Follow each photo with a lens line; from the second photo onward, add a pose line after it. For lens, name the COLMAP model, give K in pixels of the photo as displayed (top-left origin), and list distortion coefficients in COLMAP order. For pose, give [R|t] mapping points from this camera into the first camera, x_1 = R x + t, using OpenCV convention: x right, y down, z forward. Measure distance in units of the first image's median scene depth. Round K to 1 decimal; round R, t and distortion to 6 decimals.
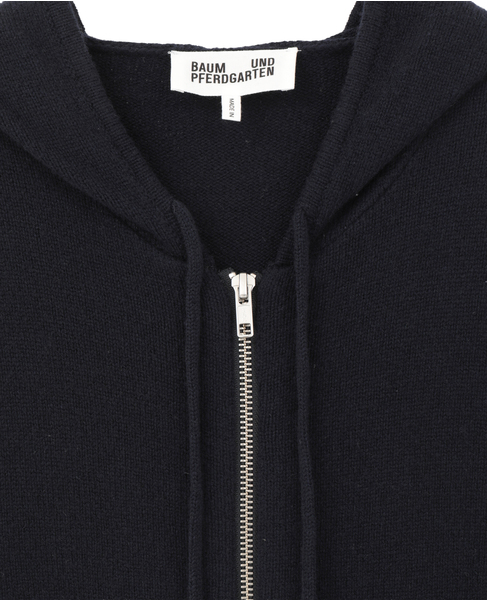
lens RADIAL K [[1241.9, 0, 242.7], [0, 1241.9, 299.8], [0, 0, 1]] dist [-0.127615, 0.000000]
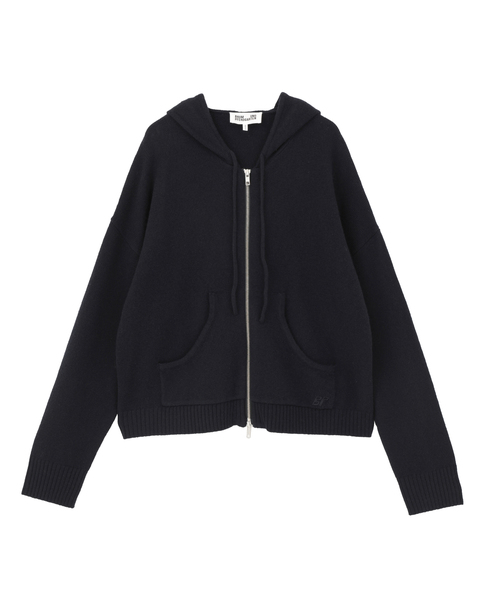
lens RADIAL K [[1157.4, 0, 243.6], [0, 1157.4, 300.2], [0, 0, 1]] dist [0.016694, 0.000000]
pose [[0.998375, 0.015521, 0.054825, -0.209087], [-0.015810, 0.999863, 0.004835, 0.380950], [-0.054743, -0.005694, 0.998484, -2.706136]]
